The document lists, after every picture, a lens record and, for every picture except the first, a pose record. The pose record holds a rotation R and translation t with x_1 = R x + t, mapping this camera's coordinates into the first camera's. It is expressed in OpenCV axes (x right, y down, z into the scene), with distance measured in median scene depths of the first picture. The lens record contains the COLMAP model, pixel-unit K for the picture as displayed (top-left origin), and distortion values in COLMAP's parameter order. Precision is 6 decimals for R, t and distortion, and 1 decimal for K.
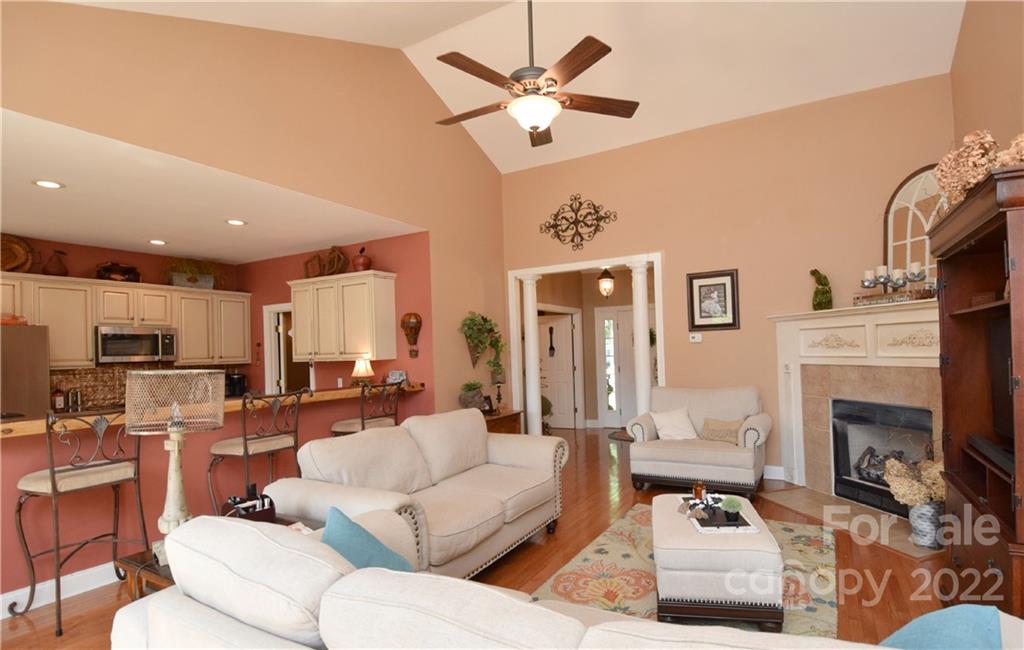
lens RADIAL K [[486.2, 0, 553.0], [0, 486.2, 344.8], [0, 0, 1]] dist [0.001513, -0.010527]
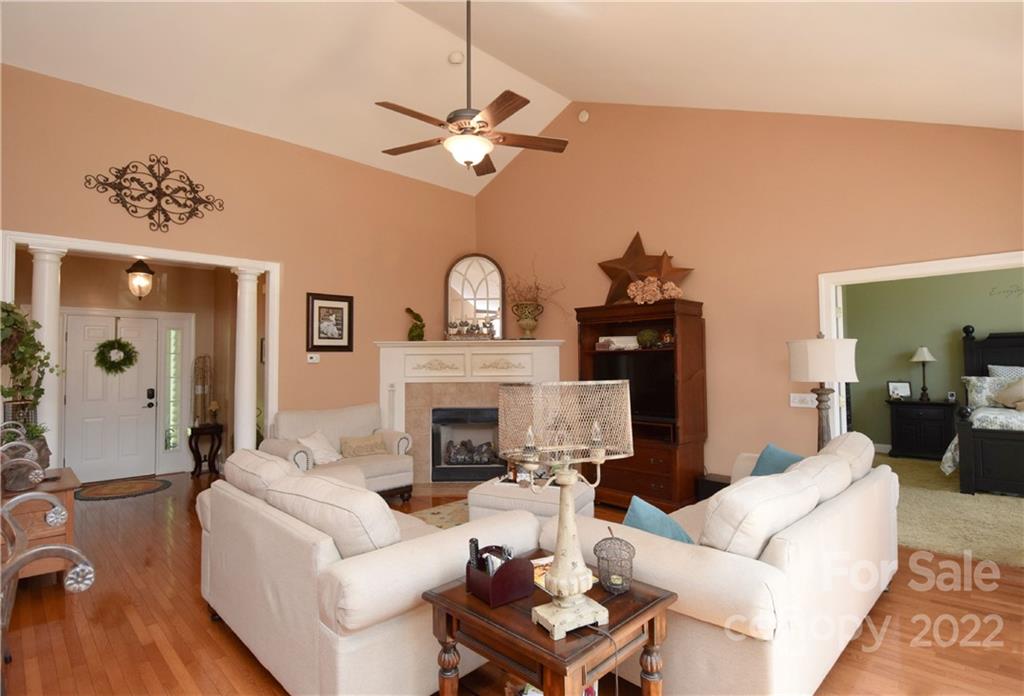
lens RADIAL K [[526.1, 0, 514.0], [0, 526.1, 344.5], [0, 0, 1]] dist [-0.000036, -0.007050]
pose [[0.290986, 0.057952, 0.954970, -0.578393], [-0.009553, 0.998290, -0.057670, 0.013997], [-0.956679, 0.007658, 0.291043, 0.291005]]
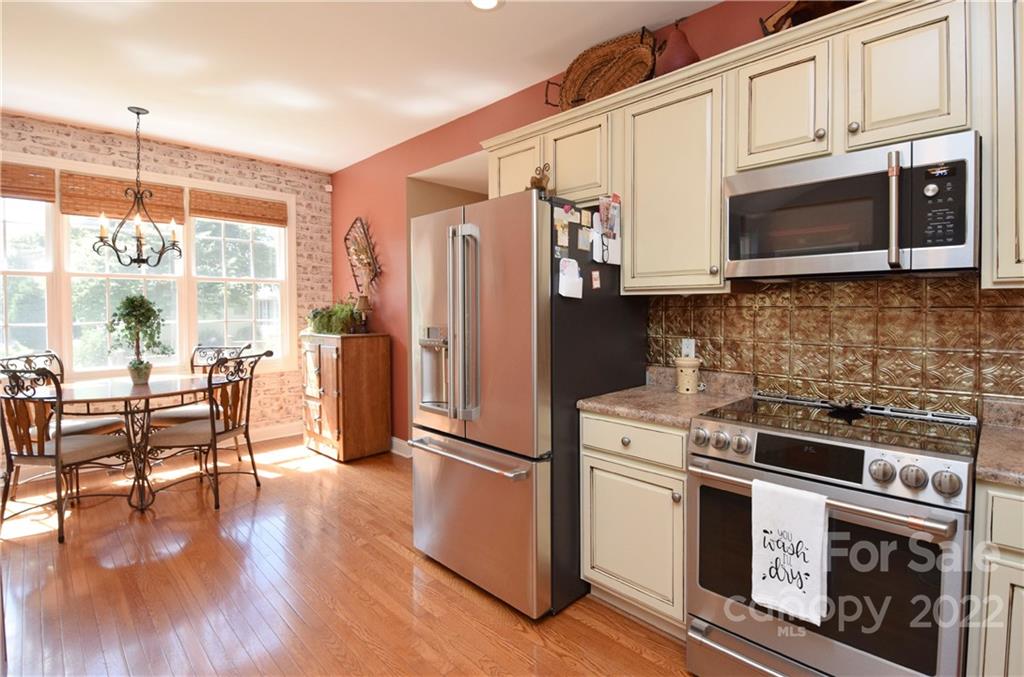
lens RADIAL K [[487.0, 0, 540.2], [0, 487.0, 320.3], [0, 0, 1]] dist [-0.000533, -0.013387]
pose [[-0.280929, 0.053343, -0.958245, -0.537429], [0.022067, 0.998549, 0.049117, 0.046897], [0.959475, -0.007348, -0.281699, 0.951844]]
